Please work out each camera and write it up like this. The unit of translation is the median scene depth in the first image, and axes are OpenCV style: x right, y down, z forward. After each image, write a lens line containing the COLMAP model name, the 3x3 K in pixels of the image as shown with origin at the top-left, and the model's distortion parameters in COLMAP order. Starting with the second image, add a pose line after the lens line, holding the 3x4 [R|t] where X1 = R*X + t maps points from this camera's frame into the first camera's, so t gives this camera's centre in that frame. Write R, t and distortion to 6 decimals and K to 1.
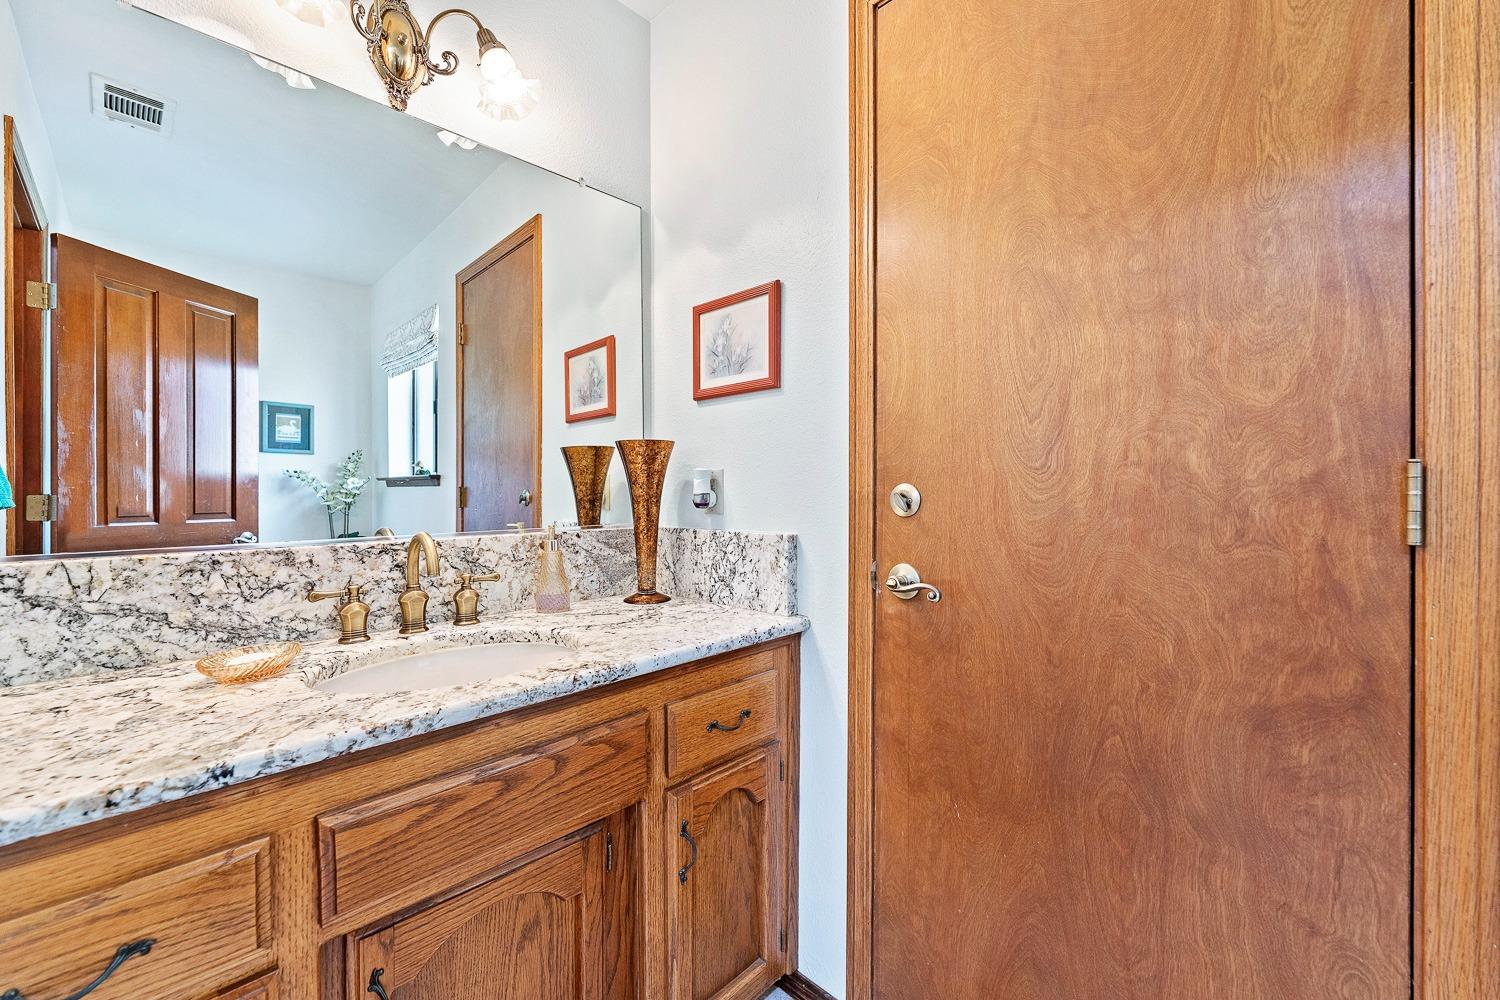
lens RADIAL K [[608.6, 0, 744.9], [0, 608.6, 493.1], [0, 0, 1]] dist [-0.002384, 0.001101]
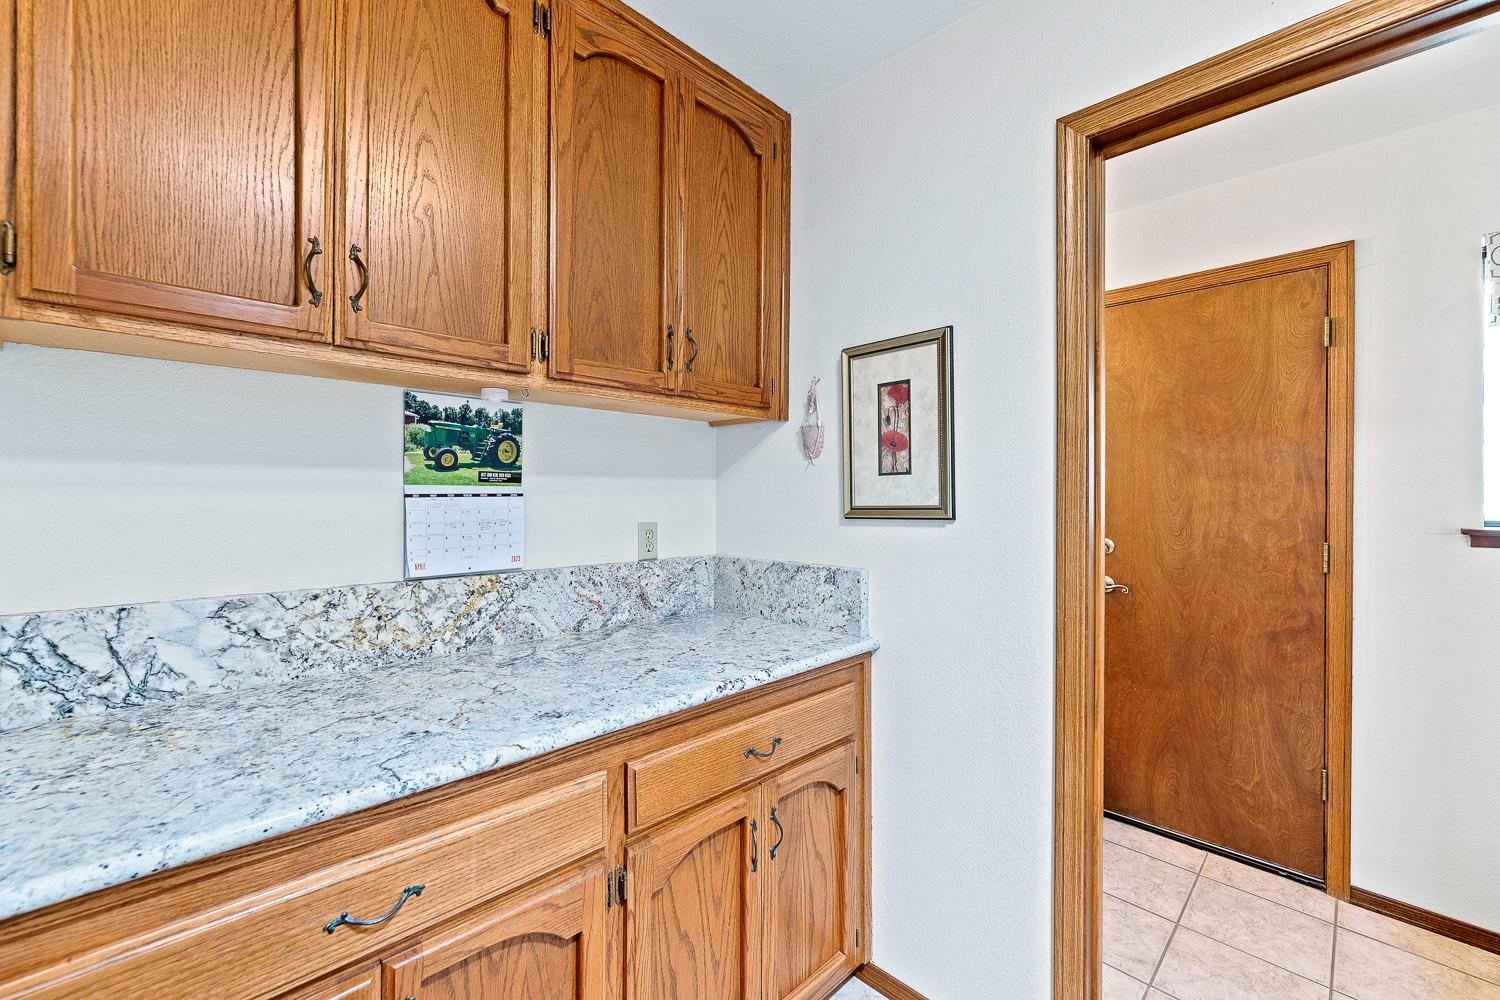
lens RADIAL K [[608.6, 0, 749.1], [0, 608.6, 496.5], [0, 0, 1]] dist [-0.002384, 0.001101]
pose [[0.999837, 0.005330, -0.017255, -1.320352], [-0.005326, 0.999986, 0.000287, -0.216746], [0.017257, -0.000195, 0.999851, -1.604441]]
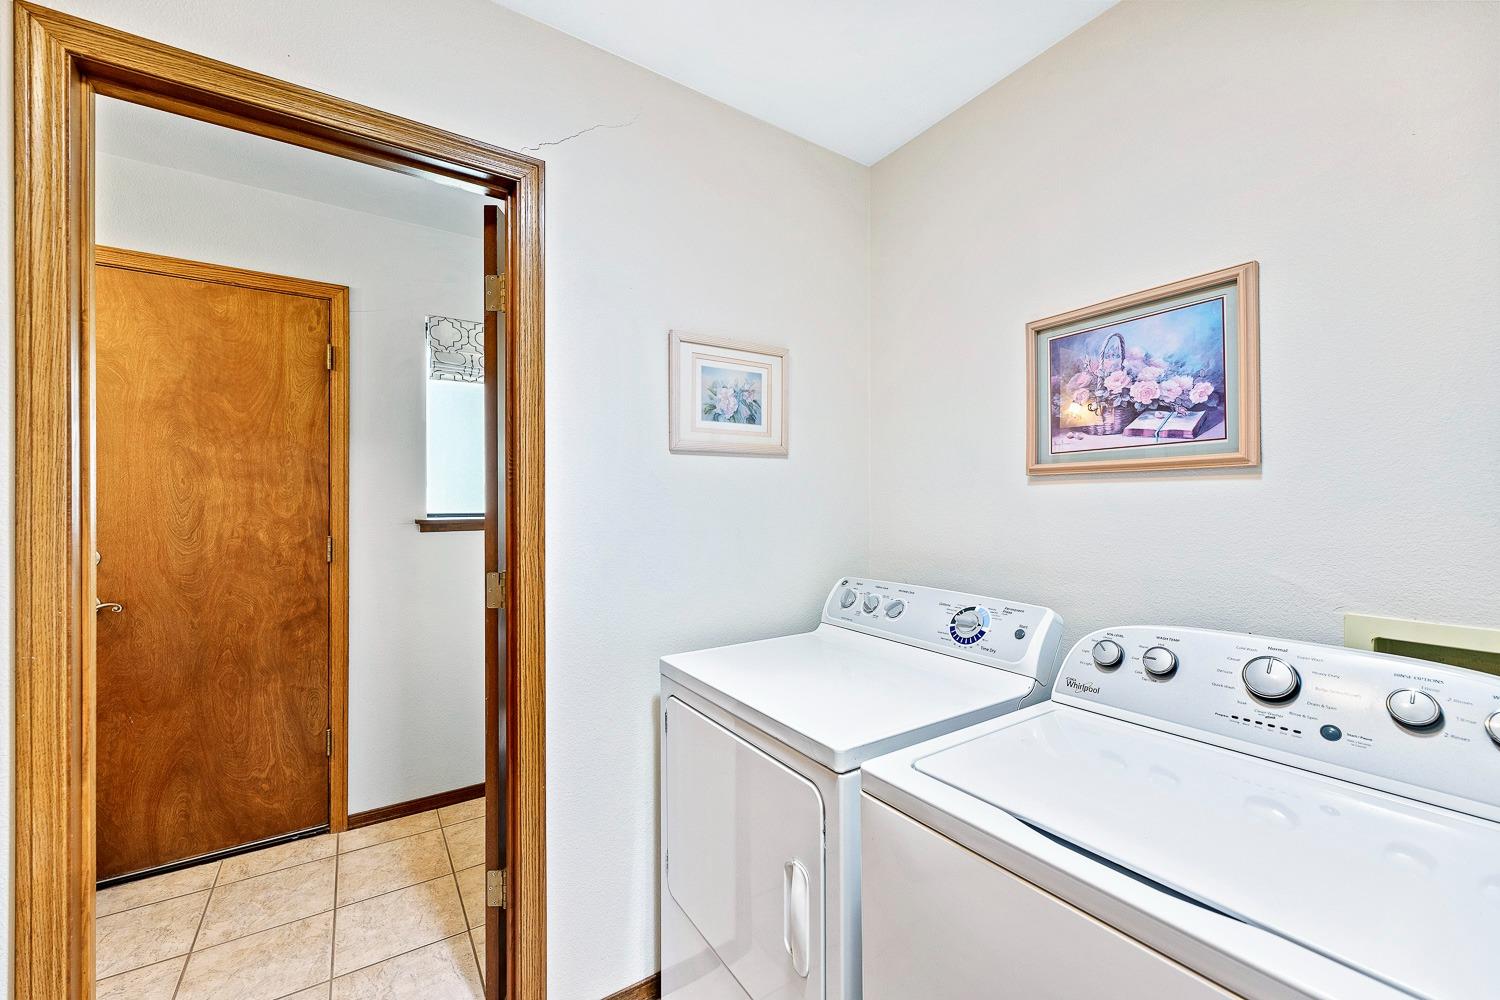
lens RADIAL K [[608.6, 0, 761.8], [0, 608.6, 497.0], [0, 0, 1]] dist [-0.002384, 0.001101]
pose [[0.201019, 0.002095, 0.979585, -1.445260], [-0.000430, 0.999998, -0.002051, -0.222342], [-0.979587, -0.000009, 0.201020, -1.701012]]
